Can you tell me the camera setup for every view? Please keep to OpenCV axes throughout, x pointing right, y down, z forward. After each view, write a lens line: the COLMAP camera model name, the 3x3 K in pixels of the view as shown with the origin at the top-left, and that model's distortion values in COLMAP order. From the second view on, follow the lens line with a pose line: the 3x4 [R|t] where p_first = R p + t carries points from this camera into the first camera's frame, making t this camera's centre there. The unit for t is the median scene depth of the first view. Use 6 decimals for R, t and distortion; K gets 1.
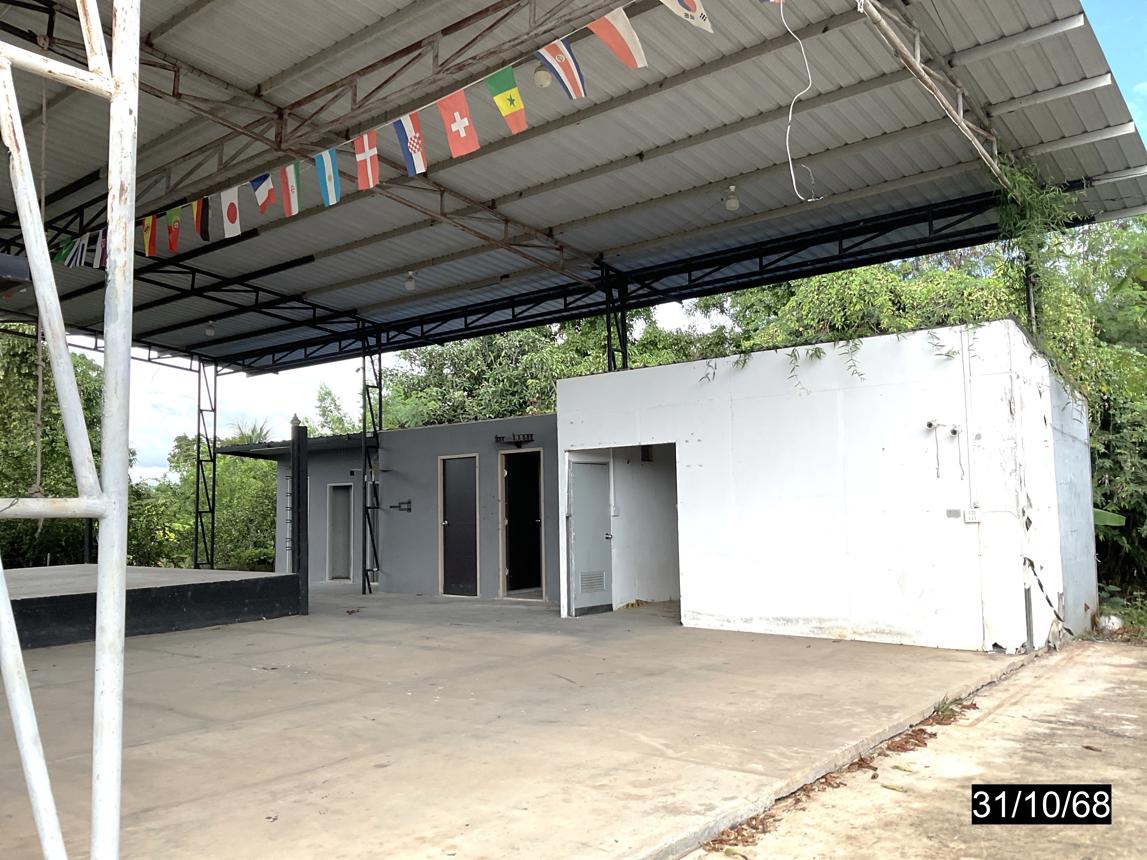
lens RADIAL K [[929.7, 0, 573.5], [0, 929.7, 430.0], [0, 0, 1]] dist [0.009394, -0.056933]
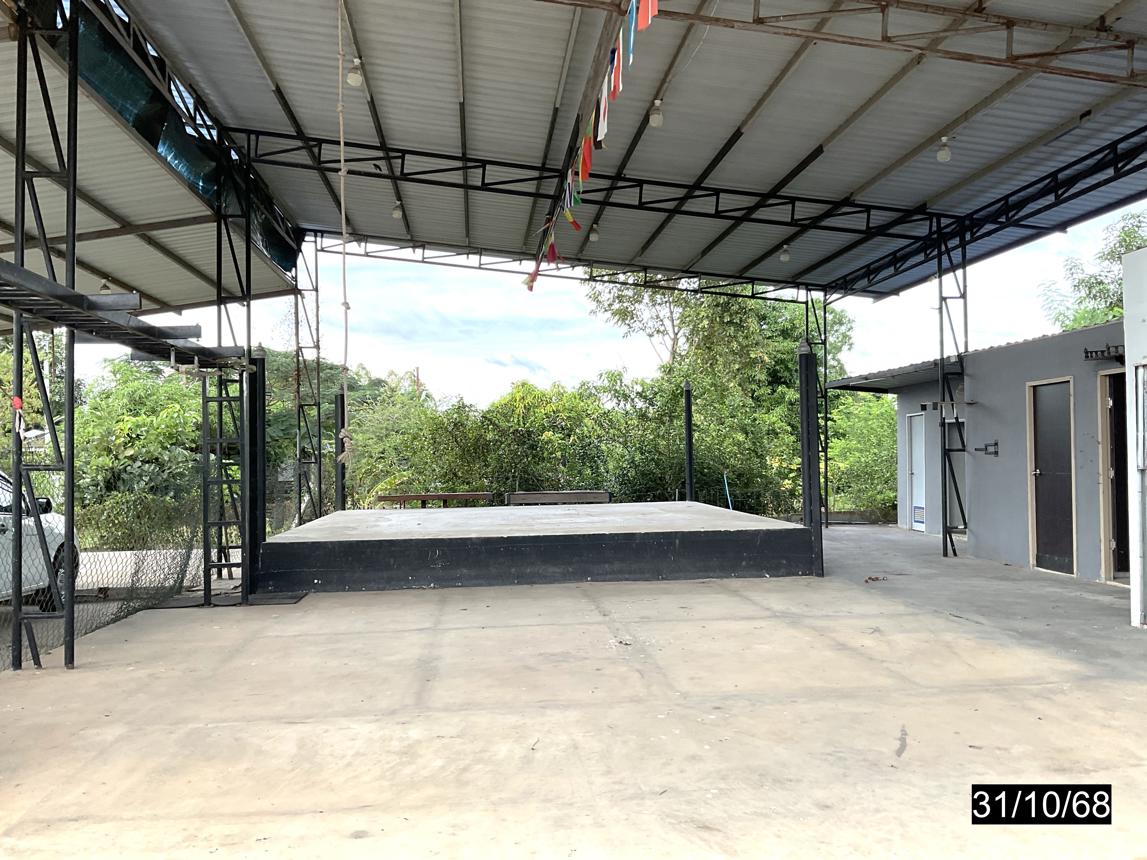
lens RADIAL K [[929.7, 0, 573.5], [0, 929.7, 430.0], [0, 0, 1]] dist [0.009394, -0.056933]
pose [[0.688508, -0.003734, -0.725220, 0.144850], [0.052638, 0.997607, 0.044836, 0.014187], [0.723316, -0.069044, 0.687056, 0.228804]]
